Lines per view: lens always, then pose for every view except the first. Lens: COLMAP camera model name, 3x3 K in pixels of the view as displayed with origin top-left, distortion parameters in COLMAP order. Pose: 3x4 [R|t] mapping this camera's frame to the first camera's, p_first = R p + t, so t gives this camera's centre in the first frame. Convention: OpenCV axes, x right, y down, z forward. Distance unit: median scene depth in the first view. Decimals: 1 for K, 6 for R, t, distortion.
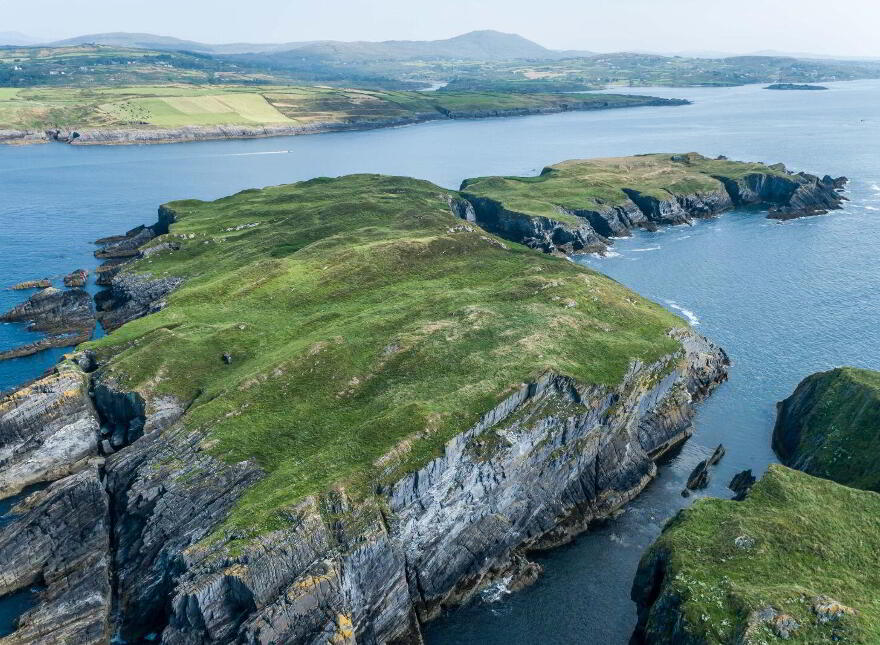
lens RADIAL K [[700.8, 0, 440.8], [0, 700.8, 328.7], [0, 0, 1]] dist [0.209739, -0.233515]
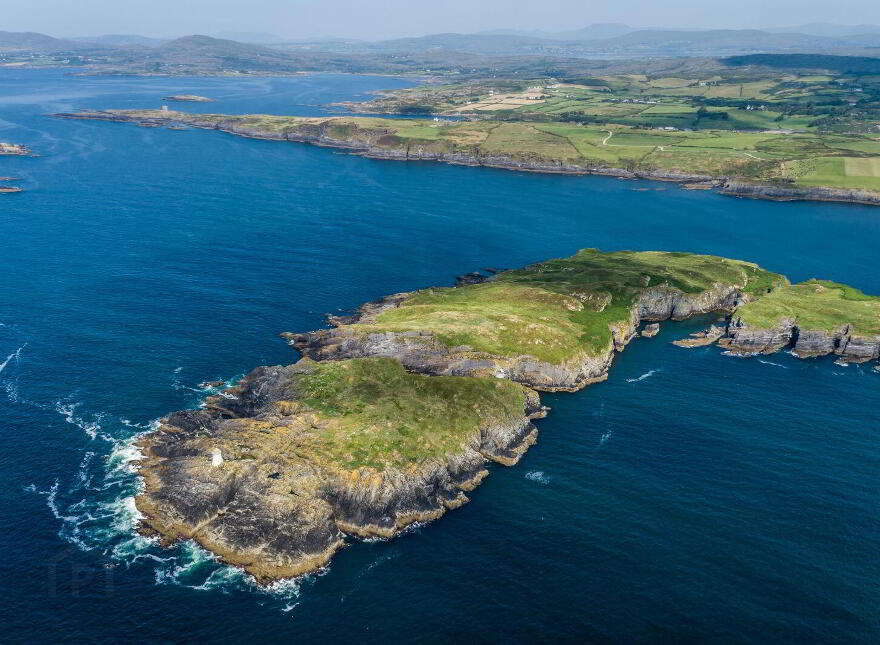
lens RADIAL K [[701.0, 0, 440.1], [0, 701.0, 331.1], [0, 0, 1]] dist [0.197810, -0.200203]
pose [[0.384828, 0.334314, -0.860315, 0.923581], [-0.318995, 0.922833, 0.215918, -0.203093], [0.866112, 0.191345, 0.461776, -0.124752]]
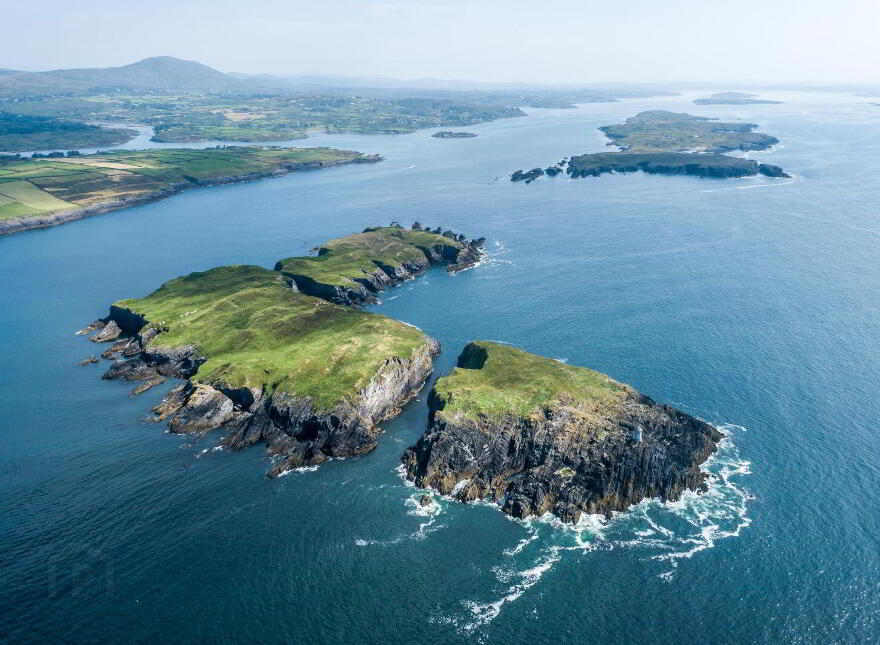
lens RADIAL K [[701.0, 0, 444.2], [0, 701.0, 339.6], [0, 0, 1]] dist [0.197810, -0.200203]
pose [[0.914347, -0.142552, 0.379009, -0.265124], [0.145828, 0.989103, 0.020215, -0.012421], [-0.377761, 0.036786, 0.925172, -0.653791]]
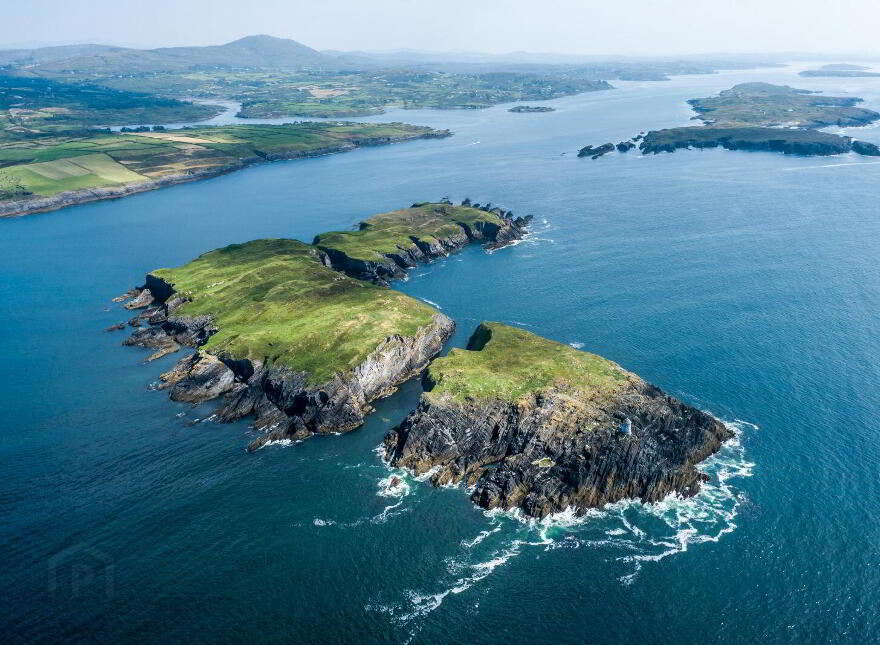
lens RADIAL K [[701.0, 0, 443.9], [0, 701.0, 323.9], [0, 0, 1]] dist [0.197810, -0.200203]
pose [[0.956478, -0.112305, 0.269327, -0.151239], [0.111915, 0.993575, 0.016853, -0.002453], [-0.269490, 0.014022, 0.962901, -0.671445]]
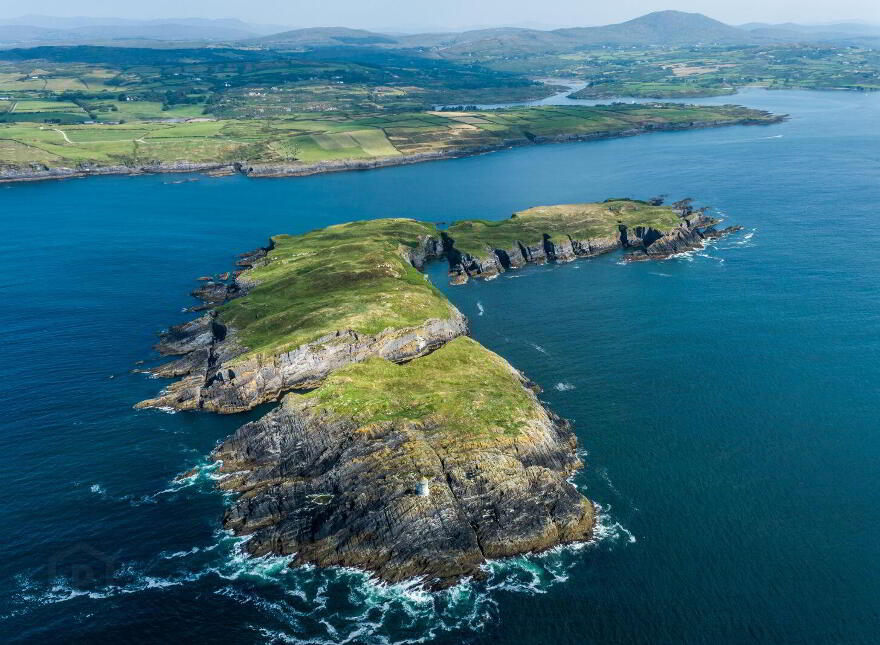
lens RADIAL K [[700.8, 0, 442.1], [0, 700.8, 331.0], [0, 0, 1]] dist [0.209739, -0.233515]
pose [[0.971192, 0.079070, -0.224799, 0.400139], [-0.071743, 0.996597, 0.040590, -0.025502], [0.227243, -0.023293, 0.973559, -0.596635]]
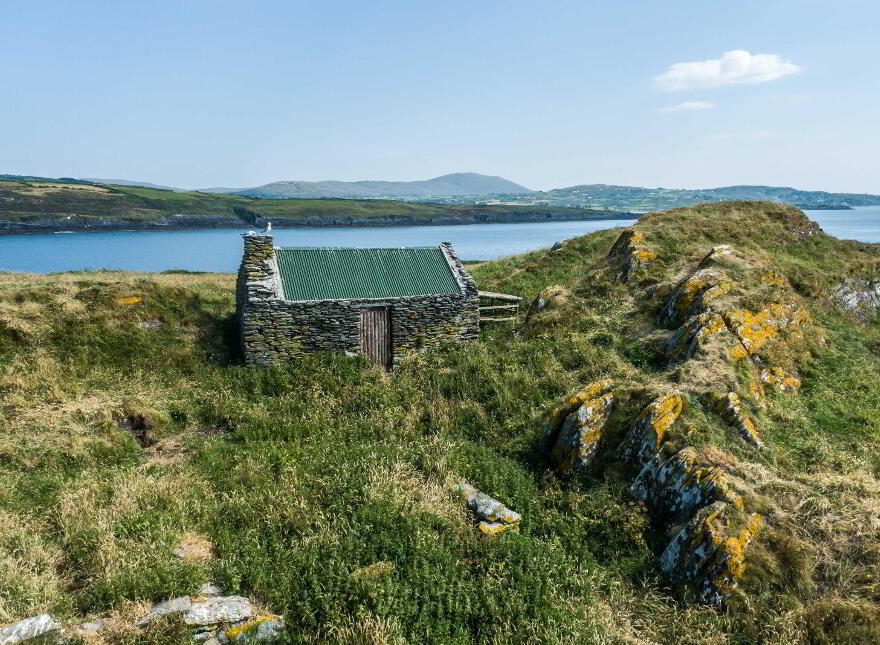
lens RADIAL K [[700.8, 0, 435.6], [0, 700.8, 339.1], [0, 0, 1]] dist [0.209739, -0.233515]
pose [[0.999877, -0.012666, -0.009272, 0.397706], [0.010866, 0.984772, -0.173510, -0.272864], [0.011328, 0.173388, 0.984788, 1.158226]]
